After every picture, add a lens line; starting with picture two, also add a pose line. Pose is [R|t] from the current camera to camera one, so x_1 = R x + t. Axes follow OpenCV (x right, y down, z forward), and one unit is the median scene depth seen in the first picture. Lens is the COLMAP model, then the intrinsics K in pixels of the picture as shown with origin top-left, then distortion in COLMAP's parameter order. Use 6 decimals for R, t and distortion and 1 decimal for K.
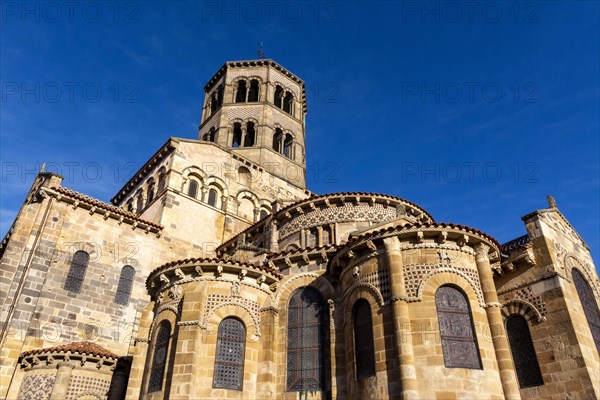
lens RADIAL K [[496.9, 0, 306.9], [0, 496.9, 199.2], [0, 0, 1]] dist [-0.009052, 0.057737]
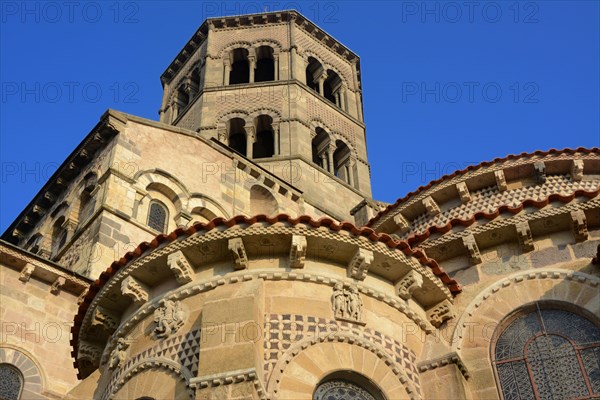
lens RADIAL K [[869.5, 0, 300.0], [0, 869.5, 200.0], [0, 0, 1]] dist [0.188710, 0.062101]
pose [[0.999213, -0.039602, -0.002230, -0.141875], [0.038158, 0.975079, -0.218551, 0.201636], [0.010829, 0.218294, 0.975823, 0.329497]]
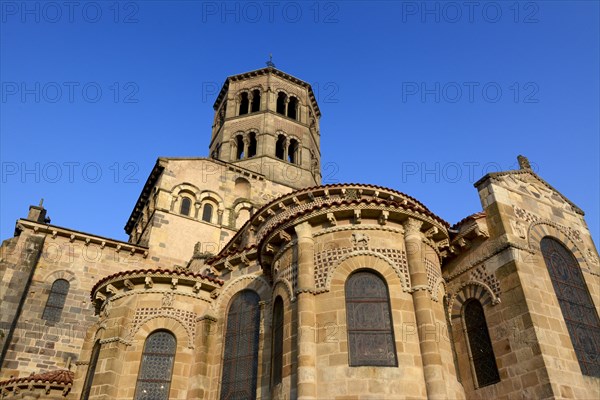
lens RADIAL K [[499.5, 0, 300.0], [0, 499.5, 200.0], [0, 0, 1]] dist [0.055566, -0.009275]
pose [[0.975830, -0.127159, -0.177723, 0.244944], [0.121456, 0.991680, -0.042654, 0.053800], [0.181668, 0.020038, 0.983156, 0.089889]]
